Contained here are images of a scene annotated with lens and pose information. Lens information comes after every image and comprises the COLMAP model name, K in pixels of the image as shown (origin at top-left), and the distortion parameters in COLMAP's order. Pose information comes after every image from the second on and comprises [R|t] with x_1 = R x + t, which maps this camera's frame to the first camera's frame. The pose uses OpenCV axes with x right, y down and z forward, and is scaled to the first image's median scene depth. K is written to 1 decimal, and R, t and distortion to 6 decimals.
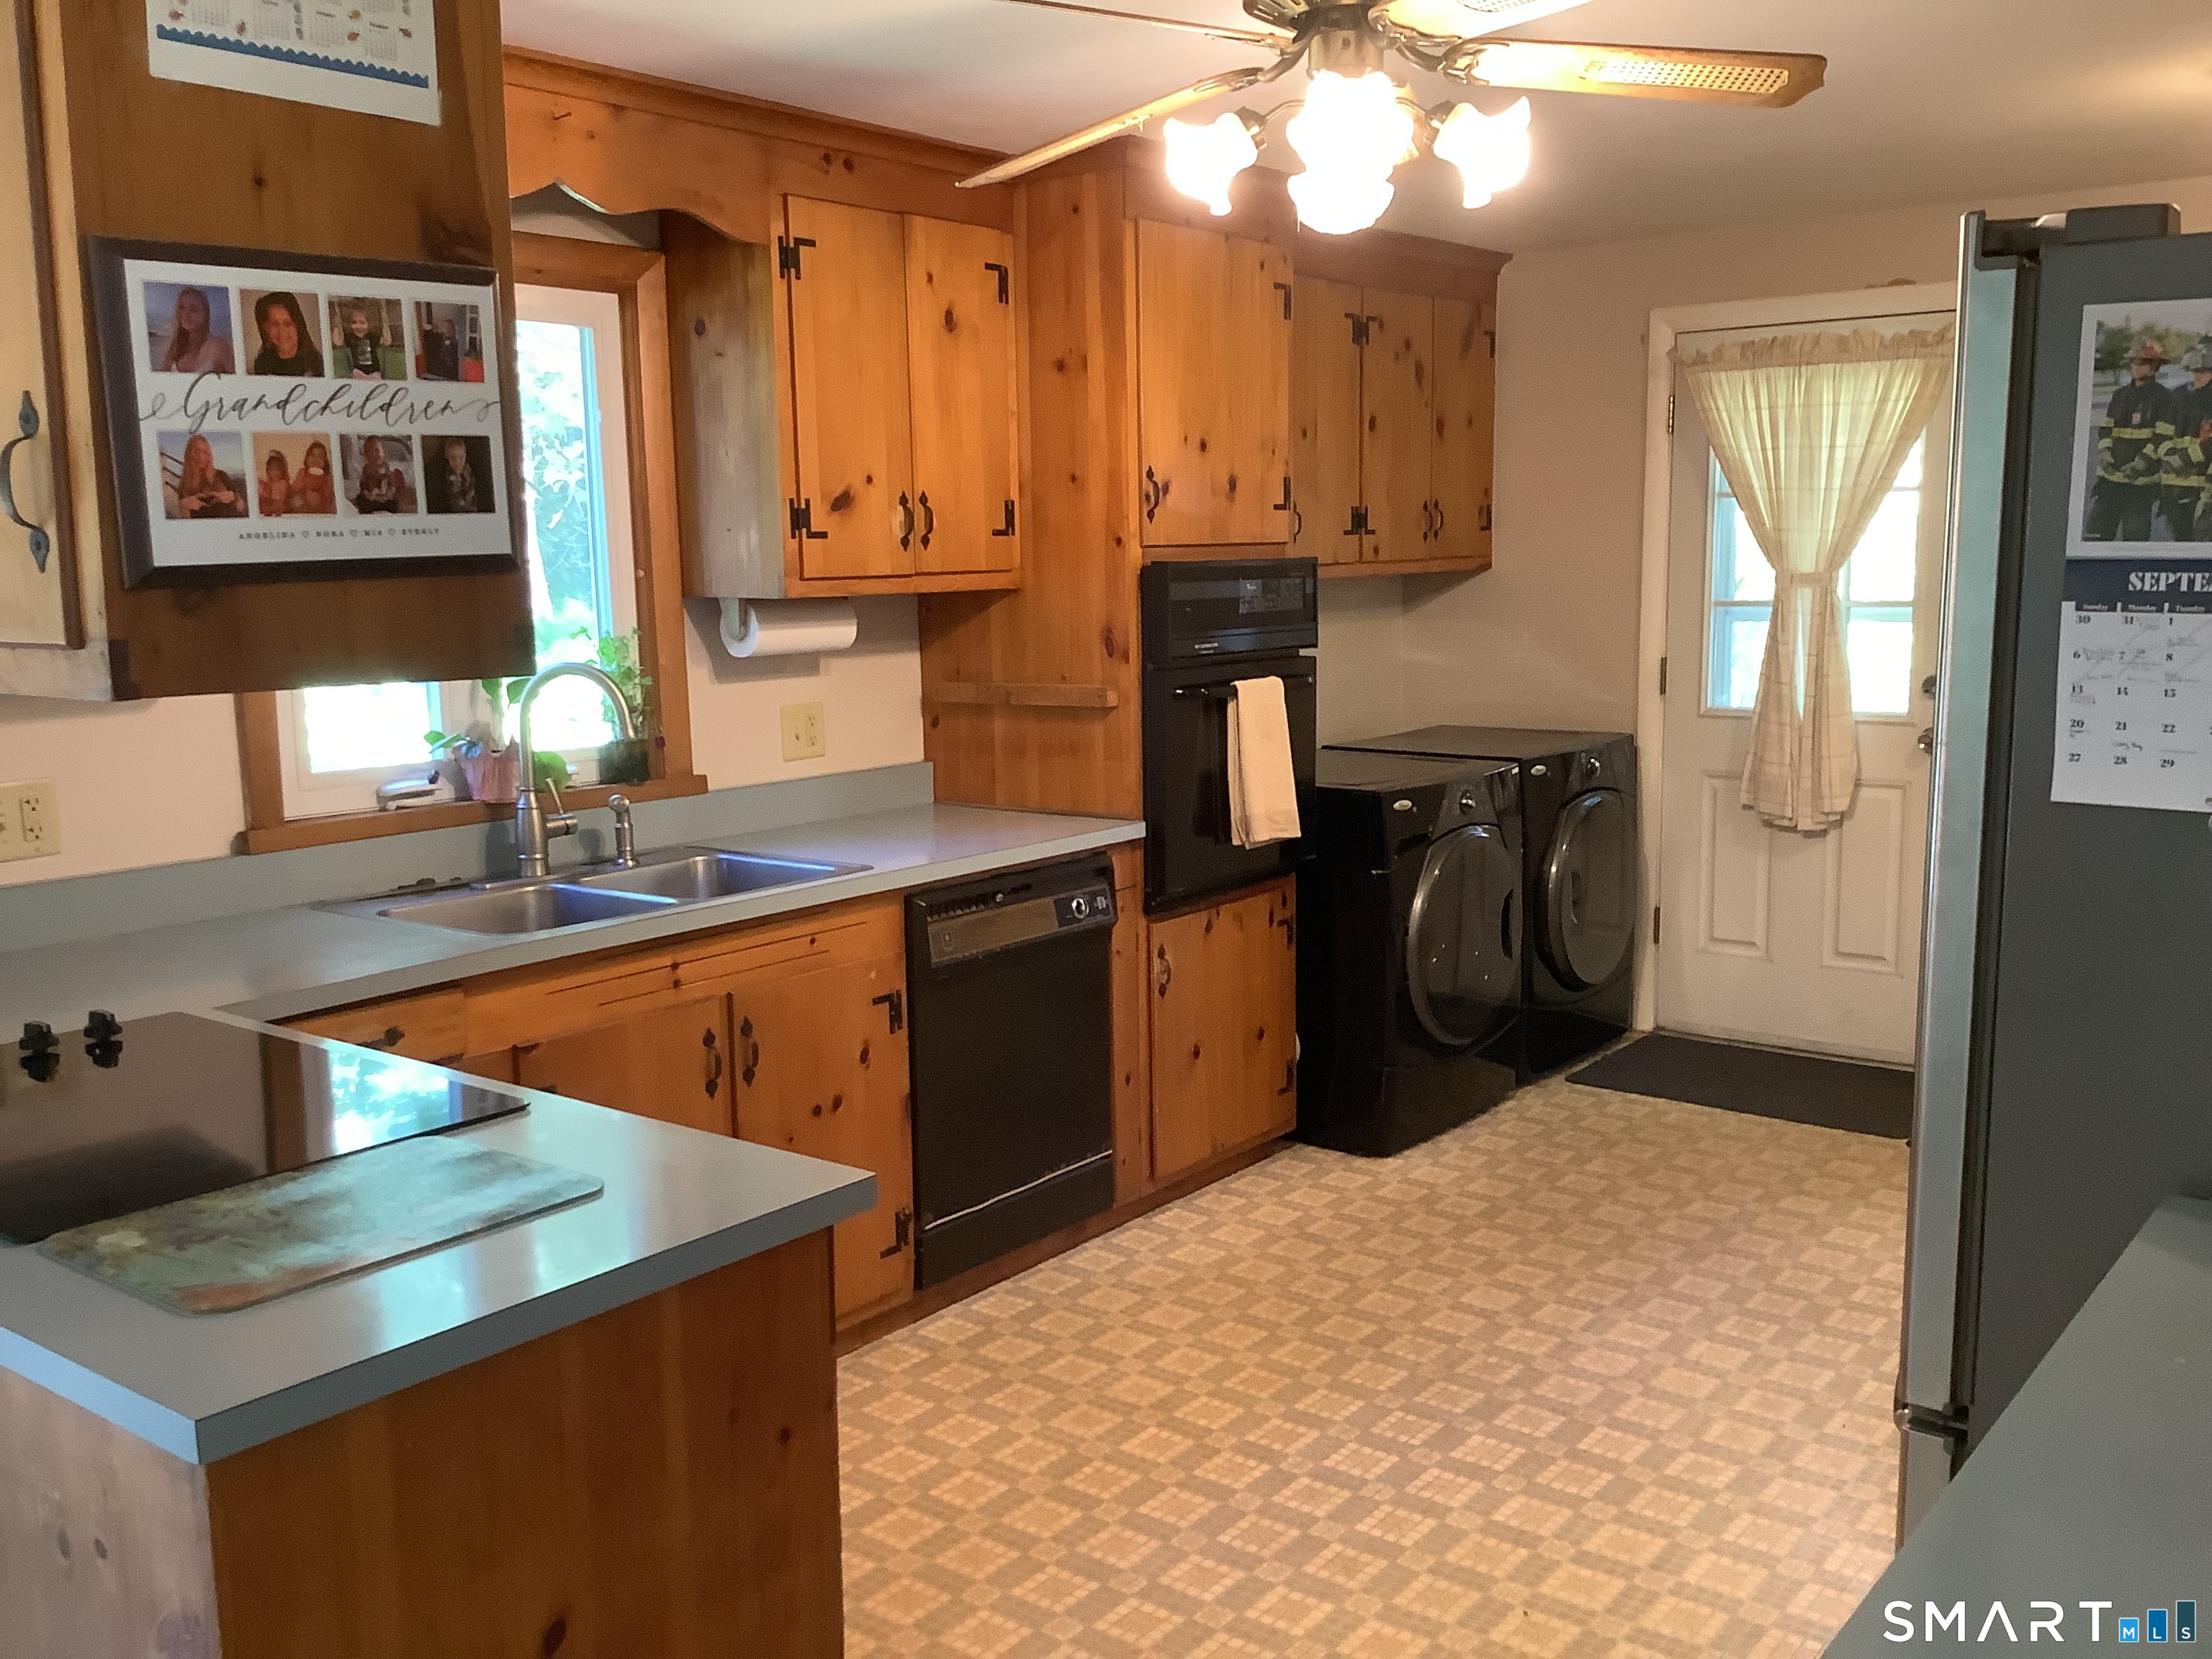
lens RADIAL K [[1968.8, 0, 1111.7], [0, 1968.8, 837.0], [0, 0, 1]] dist [0.142496, -0.269113]
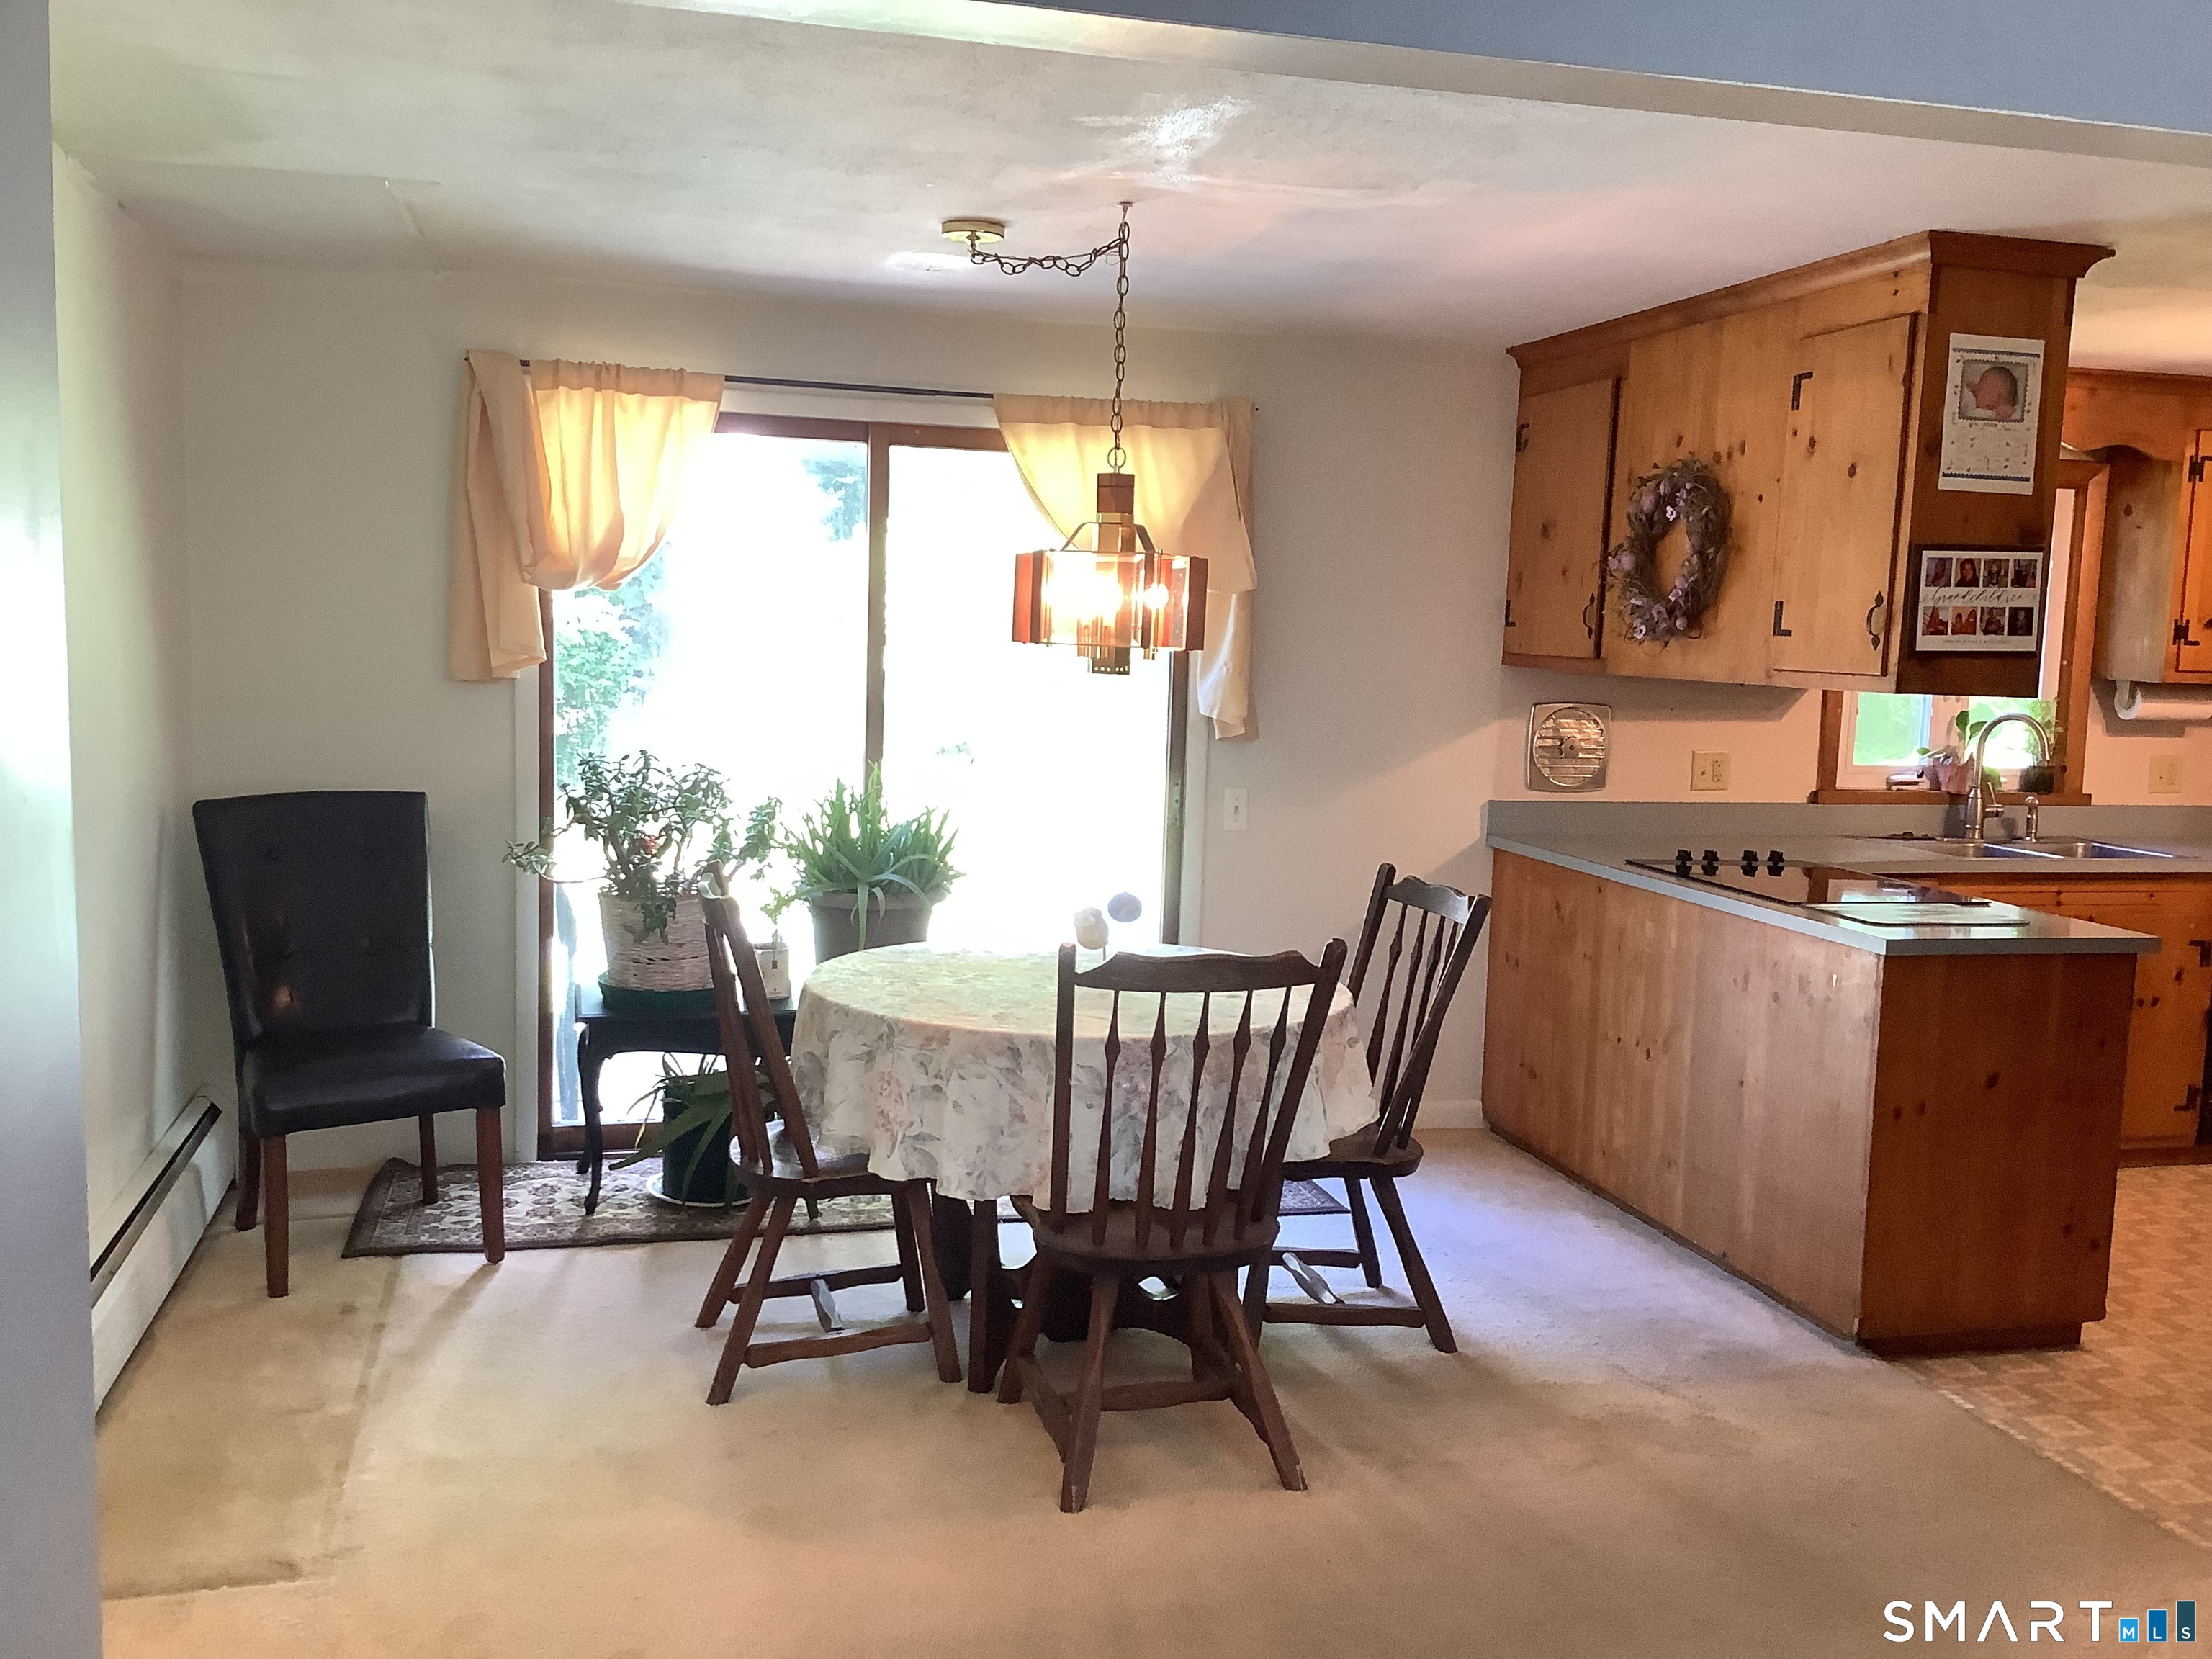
lens RADIAL K [[1980.6, 0, 1114.0], [0, 1980.6, 833.6], [0, 0, 1]] dist [0.142404, -0.278670]
pose [[0.792506, 0.107288, -0.600352, 0.142411], [-0.132709, 0.991153, 0.001942, 0.100785], [0.595250, 0.078133, 0.799733, -0.730603]]
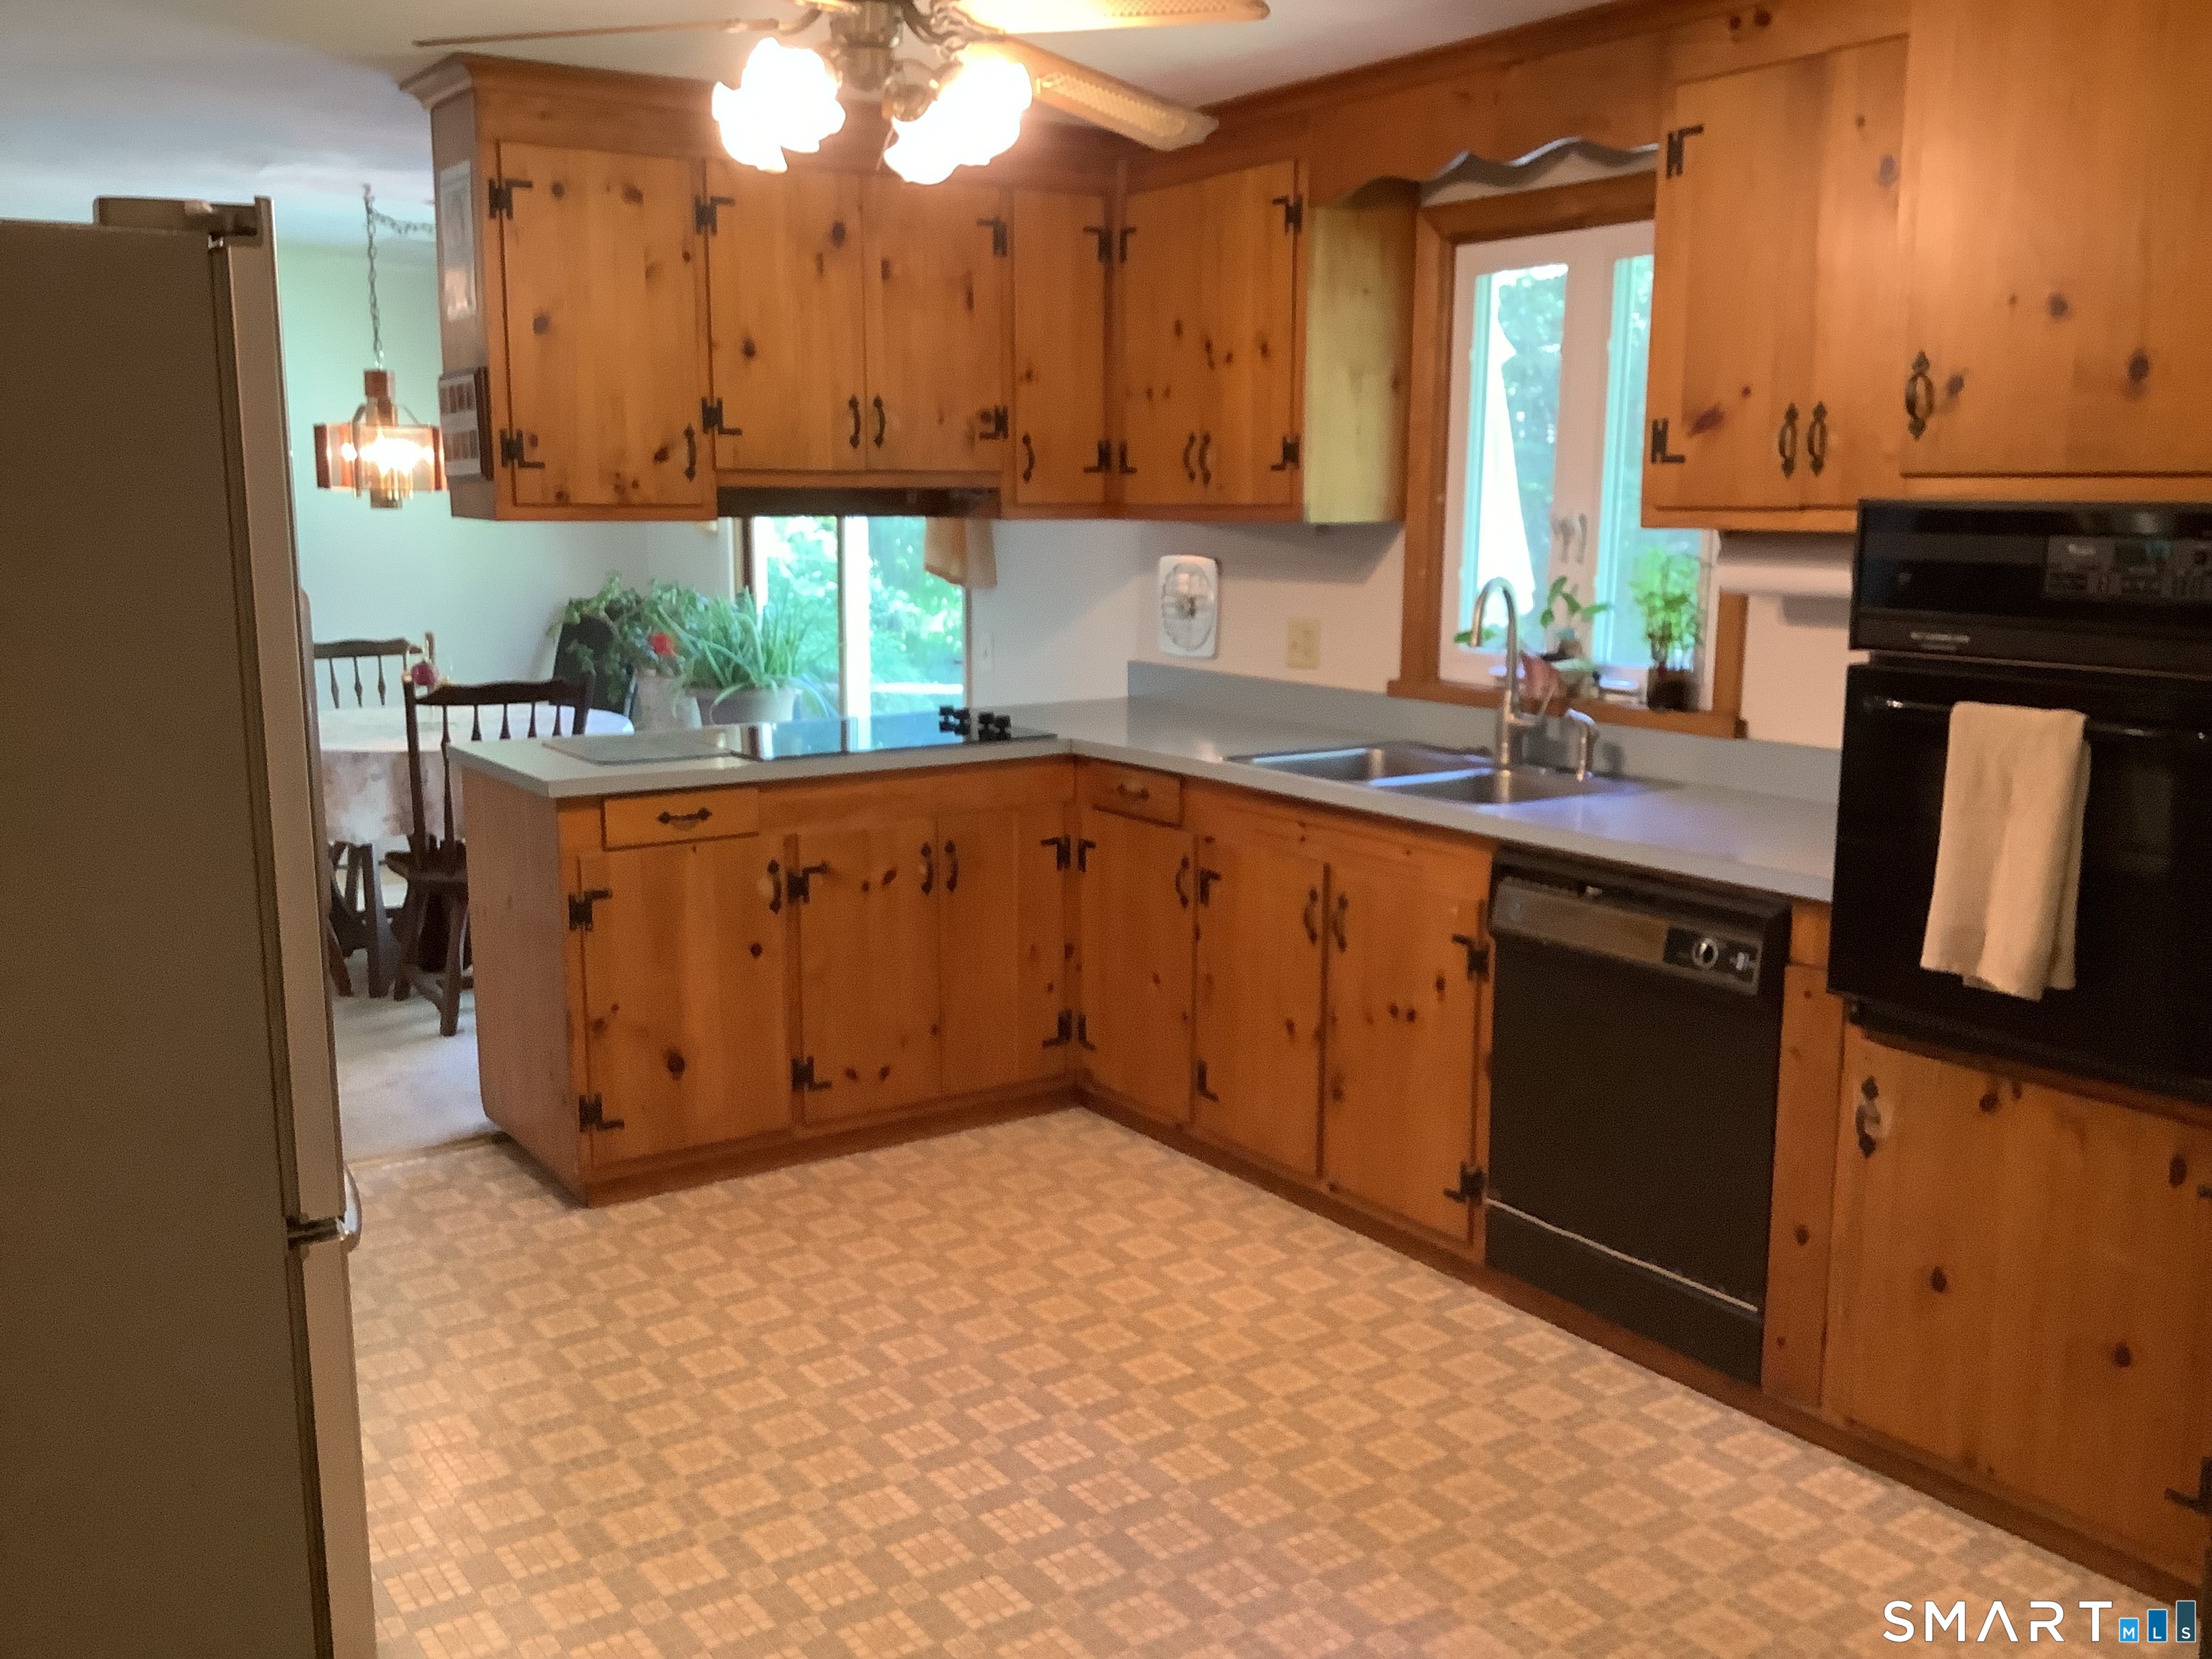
lens RADIAL K [[1993.0, 0, 1118.1], [0, 1993.0, 836.6], [0, 0, 1]] dist [0.128361, -0.244379]
pose [[-0.299597, 0.178912, -0.937141, 0.809053], [-0.140845, 0.963203, 0.228914, -0.160758], [0.943612, 0.200573, -0.263374, 1.031932]]
